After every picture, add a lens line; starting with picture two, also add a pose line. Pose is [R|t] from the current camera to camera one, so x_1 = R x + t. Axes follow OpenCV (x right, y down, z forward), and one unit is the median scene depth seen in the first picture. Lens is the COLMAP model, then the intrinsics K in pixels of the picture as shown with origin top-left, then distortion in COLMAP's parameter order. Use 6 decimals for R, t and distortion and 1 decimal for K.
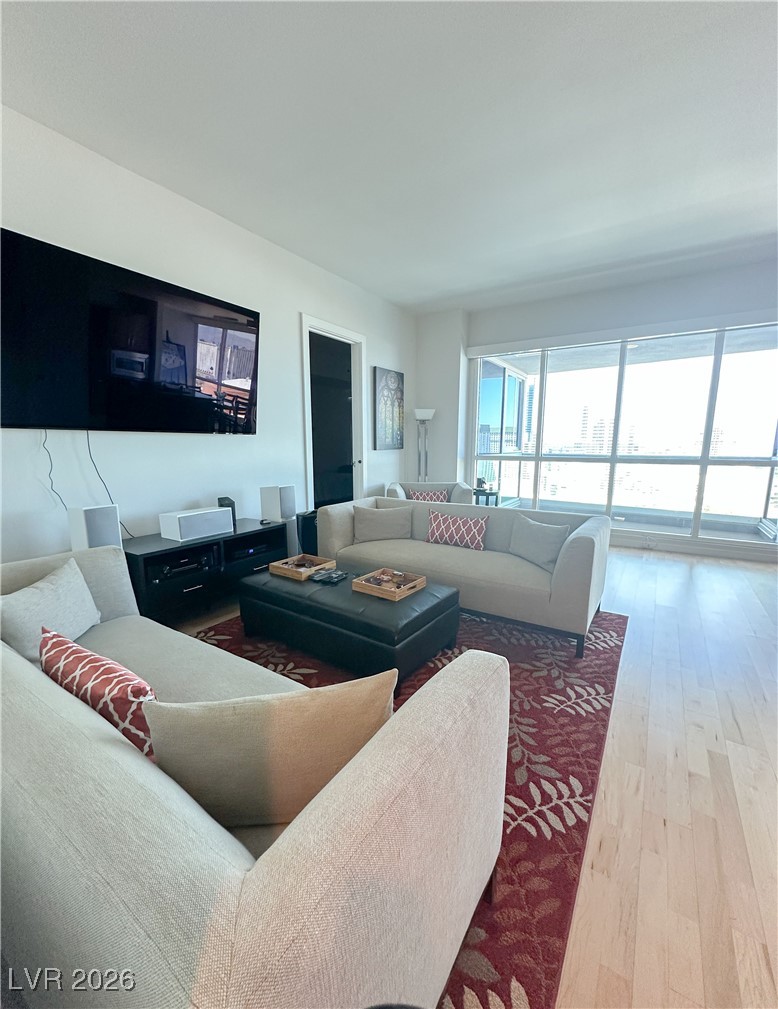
lens RADIAL K [[386.7, 0, 384.5], [0, 386.7, 498.9], [0, 0, 1]] dist [-0.000296, -0.000117]
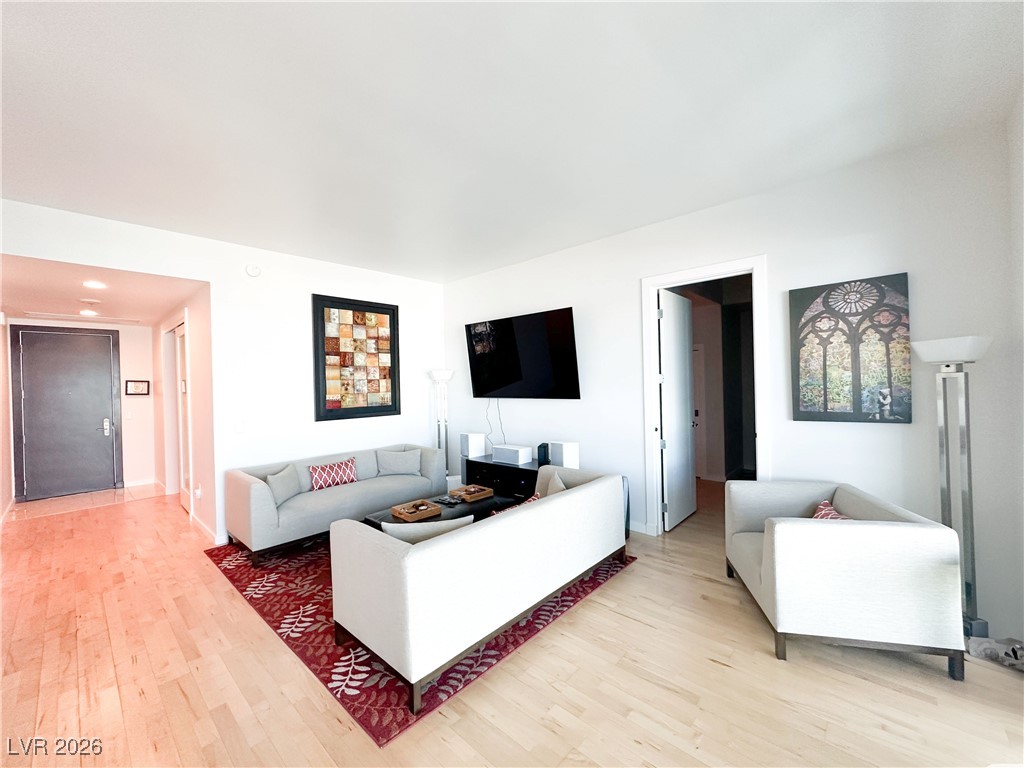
lens RADIAL K [[410.7, 0, 502.4], [0, 410.7, 384.3], [0, 0, 1]] dist [-0.000253, 0.000242]
pose [[-0.151439, 0.009401, -0.988422, 0.696714], [-0.121153, 0.992239, 0.027999, -0.143118], [0.981014, 0.123991, -0.149125, 0.625420]]
